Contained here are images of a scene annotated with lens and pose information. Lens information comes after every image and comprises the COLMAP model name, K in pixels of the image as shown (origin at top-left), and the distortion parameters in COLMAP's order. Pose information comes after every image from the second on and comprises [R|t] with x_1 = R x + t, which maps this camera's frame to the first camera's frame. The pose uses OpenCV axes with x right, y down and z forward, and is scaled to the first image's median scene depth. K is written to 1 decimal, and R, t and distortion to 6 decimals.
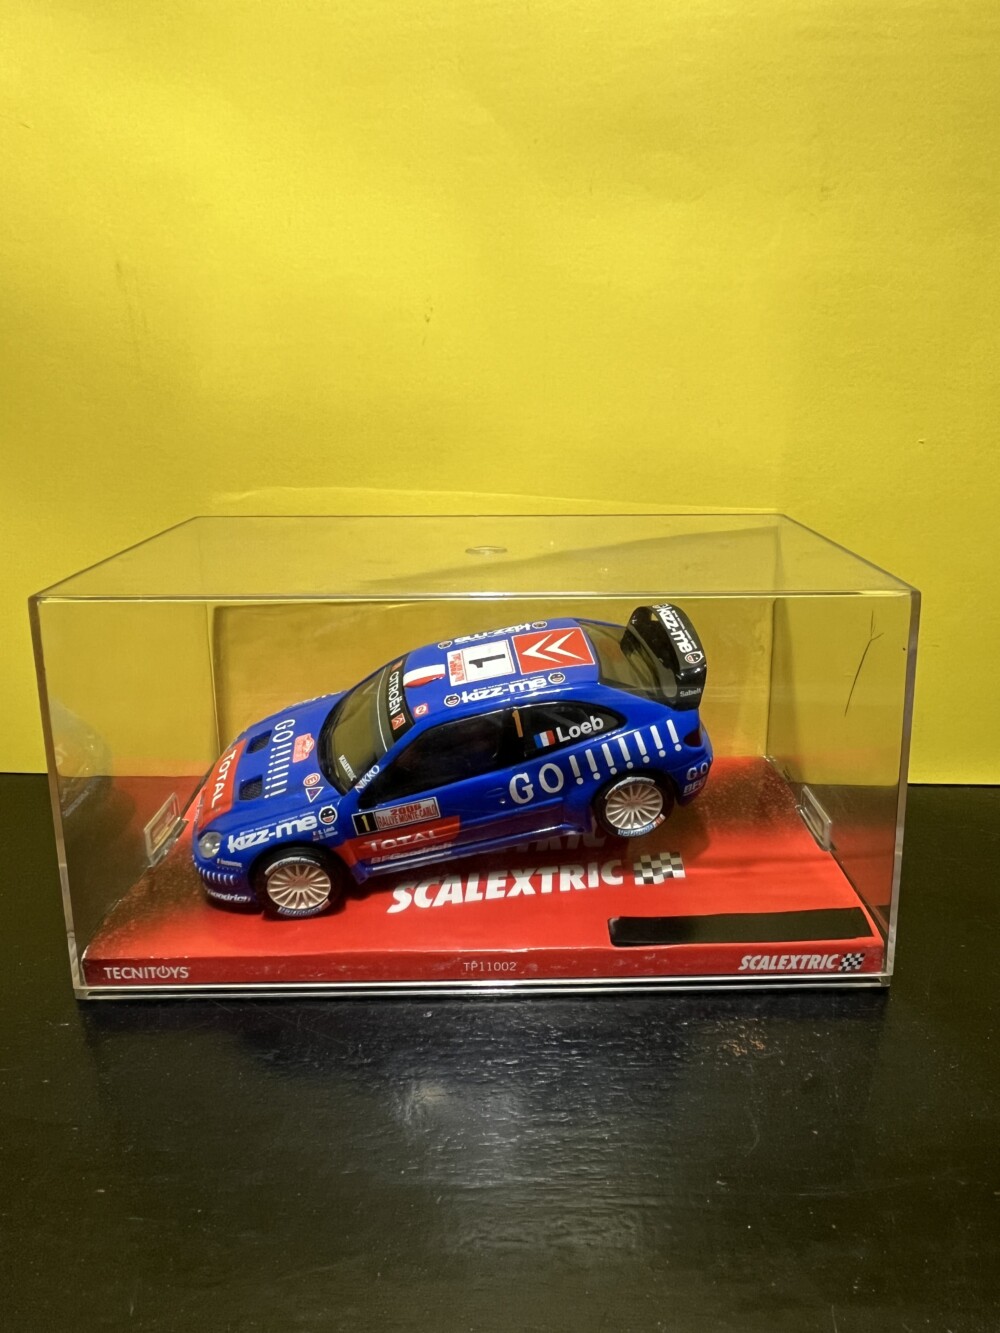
lens RADIAL K [[827.8, 0, 526.6], [0, 827.8, 623.1], [0, 0, 1]] dist [-0.011714, 0.009219]
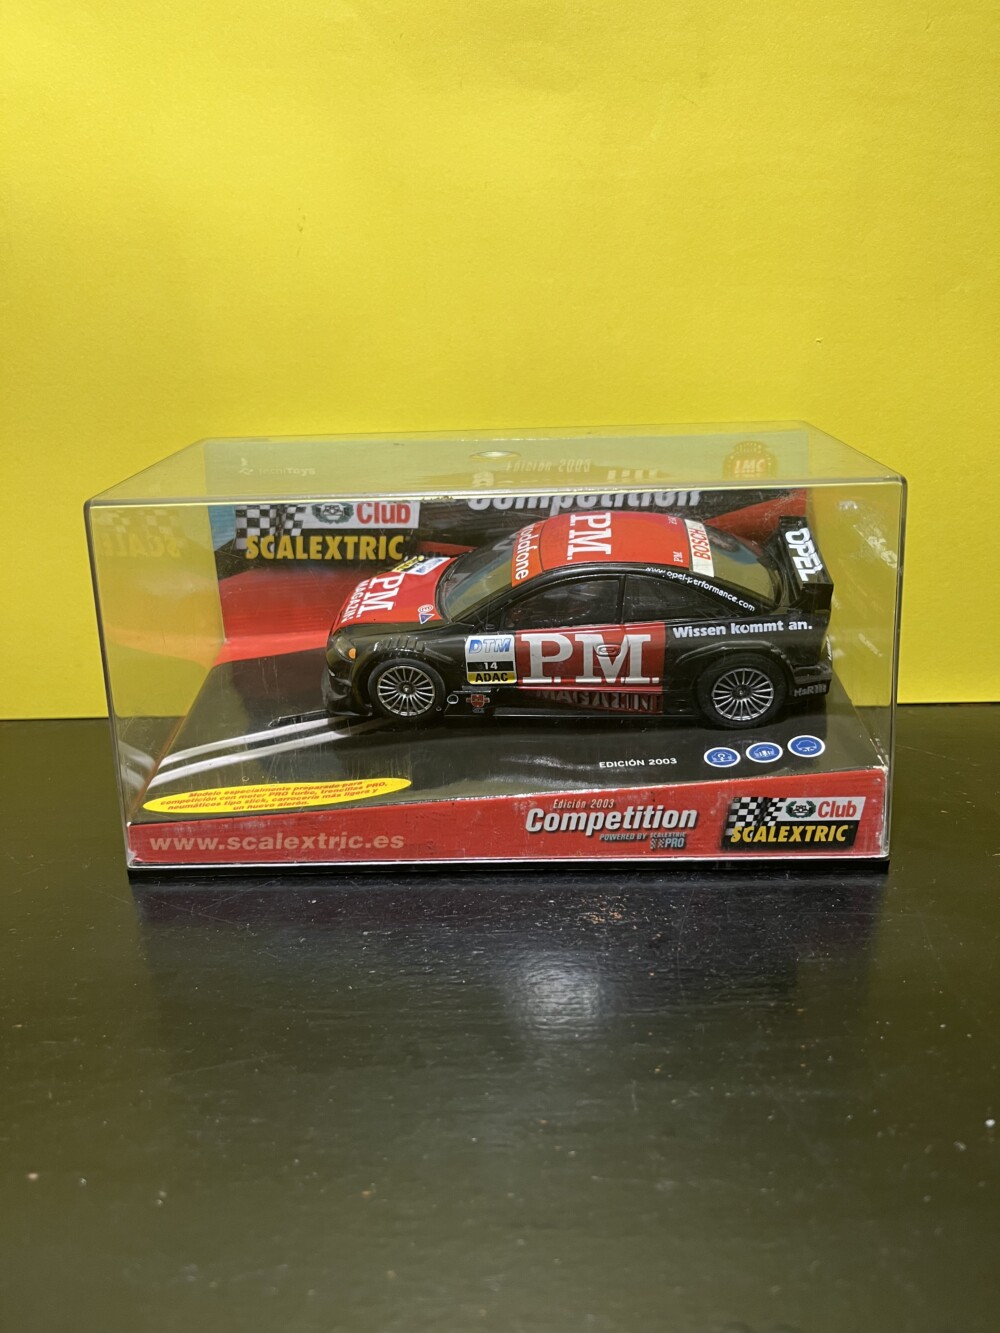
lens RADIAL K [[1000.5, 0, 487.6], [0, 1000.5, 667.2], [0, 0, 1]] dist [0.011147, -0.056379]
pose [[0.999445, -0.030480, -0.013457, 0.135427], [0.031473, 0.996207, 0.081119, 0.073258], [0.010934, -0.081497, 0.996614, -0.272596]]
